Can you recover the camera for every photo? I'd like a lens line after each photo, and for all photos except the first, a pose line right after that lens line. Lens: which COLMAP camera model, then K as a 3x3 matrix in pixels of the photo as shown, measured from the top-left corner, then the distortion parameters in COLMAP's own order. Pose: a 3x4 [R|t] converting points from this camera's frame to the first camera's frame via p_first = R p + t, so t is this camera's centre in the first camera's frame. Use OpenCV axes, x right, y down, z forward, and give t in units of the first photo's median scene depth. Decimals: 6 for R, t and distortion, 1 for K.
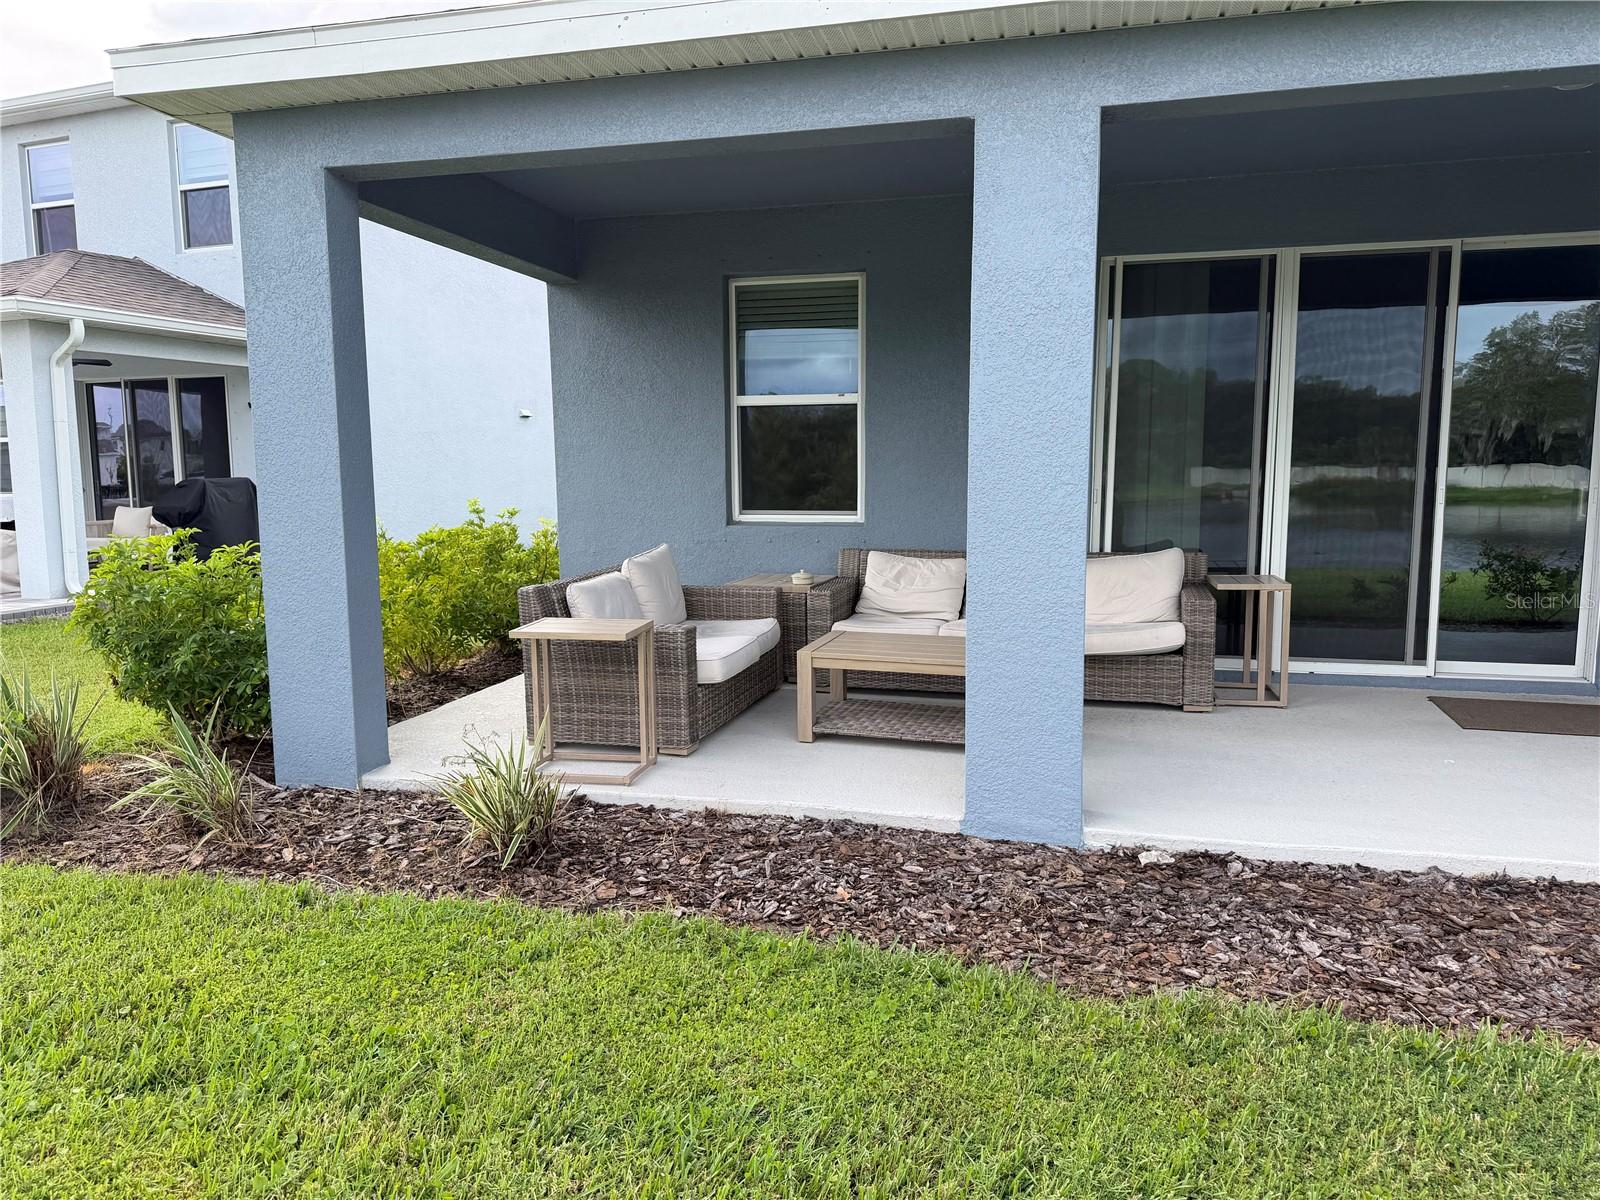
lens RADIAL K [[1134.6, 0, 790.6], [0, 1134.6, 610.8], [0, 0, 1]] dist [0.052136, -0.048719]
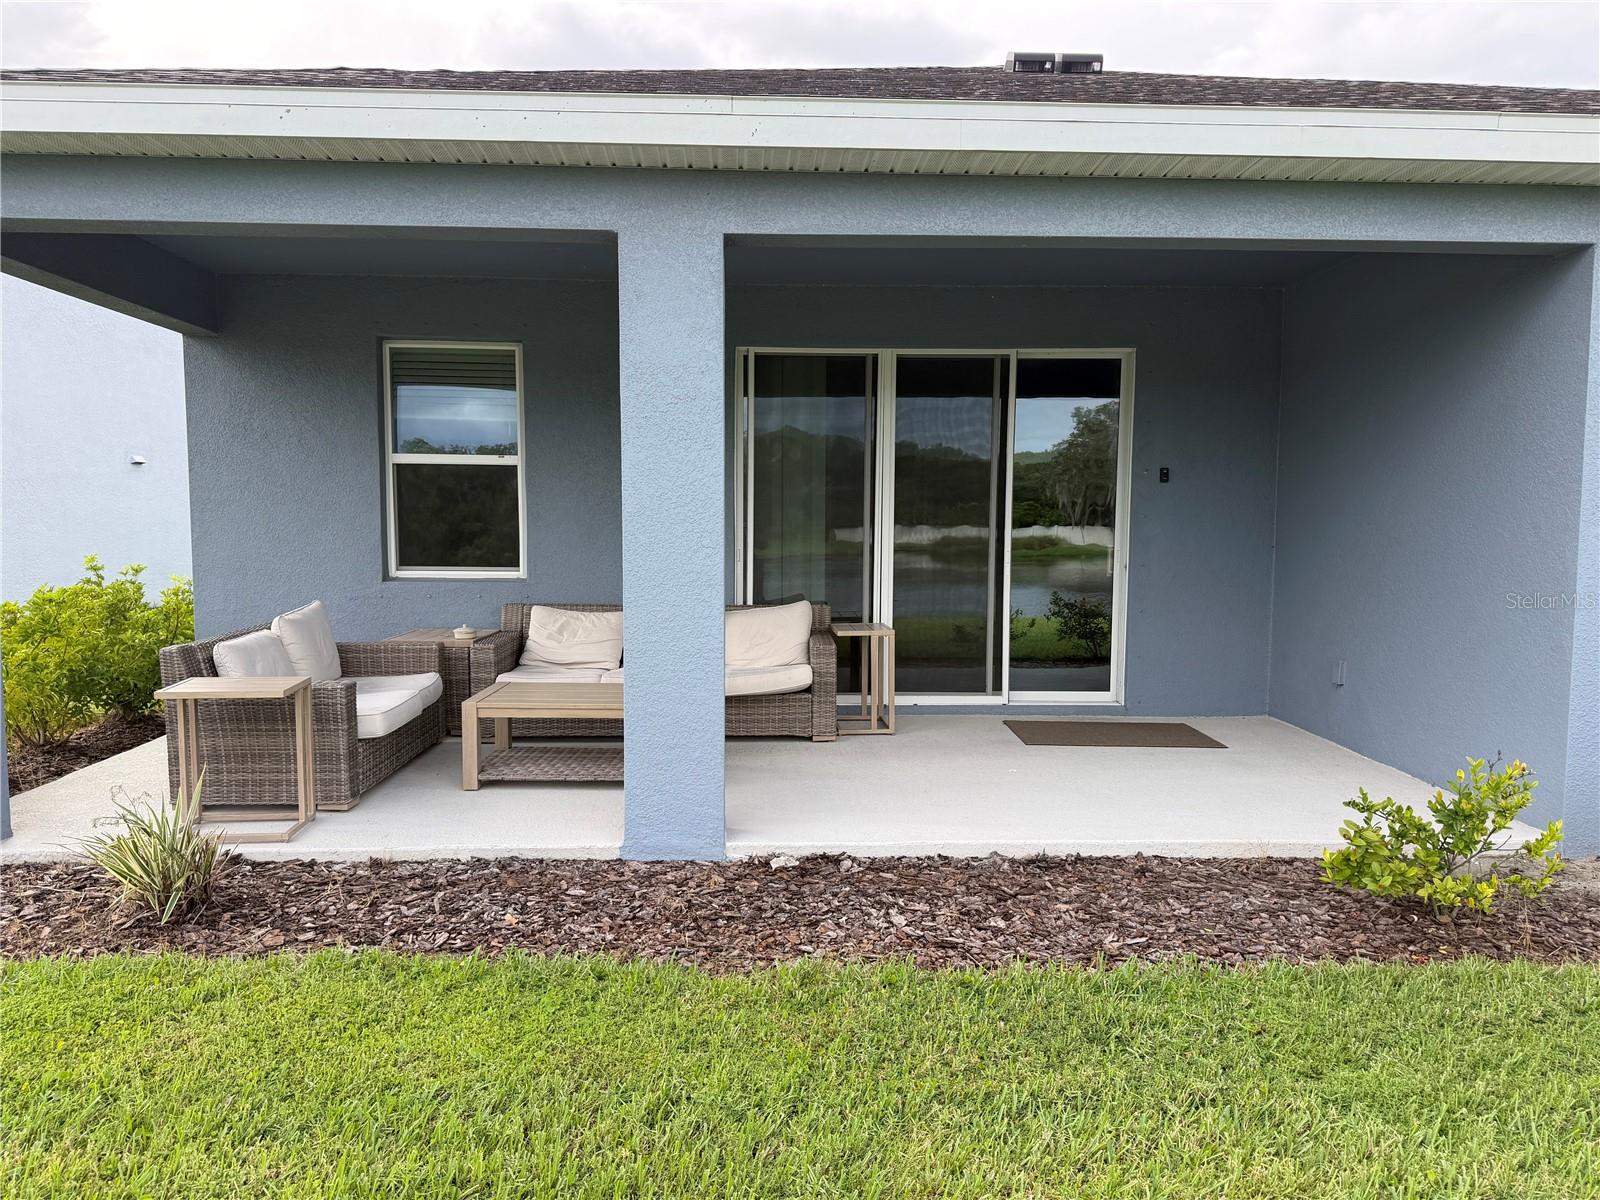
lens RADIAL K [[1134.6, 0, 801.7], [0, 1134.6, 603.8], [0, 0, 1]] dist [0.052136, -0.048719]
pose [[0.954099, -0.011148, 0.299284, -0.011309], [0.026792, 0.998477, -0.048218, 0.005171], [-0.298291, 0.054023, 0.952945, -0.130632]]
